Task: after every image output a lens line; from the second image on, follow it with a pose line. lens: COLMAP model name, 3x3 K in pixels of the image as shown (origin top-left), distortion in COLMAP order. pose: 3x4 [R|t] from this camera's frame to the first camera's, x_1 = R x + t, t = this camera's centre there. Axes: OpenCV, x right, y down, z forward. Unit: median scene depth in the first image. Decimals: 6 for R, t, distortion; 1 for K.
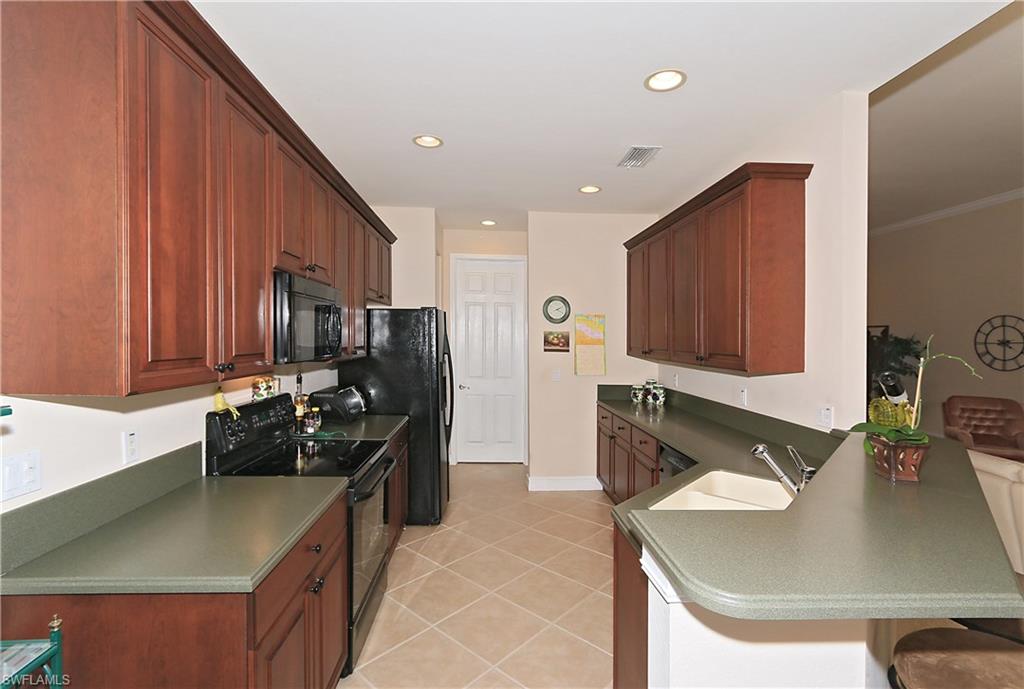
lens RADIAL K [[470.9, 0, 509.3], [0, 470.9, 343.7], [0, 0, 1]] dist [-0.006560, 0.005707]
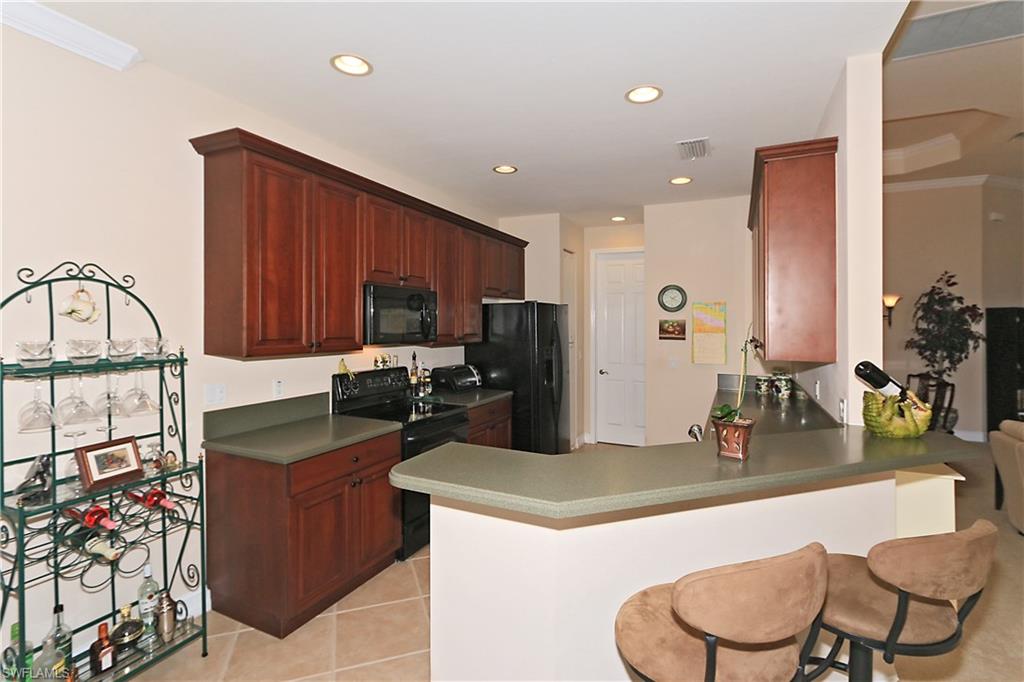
lens RADIAL K [[470.9, 0, 515.2], [0, 470.9, 332.7], [0, 0, 1]] dist [-0.006560, 0.005707]
pose [[0.882525, -0.001729, -0.470262, 0.394764], [0.001057, 0.999998, -0.001694, 0.004280], [0.470264, 0.000998, 0.882525, -0.076179]]
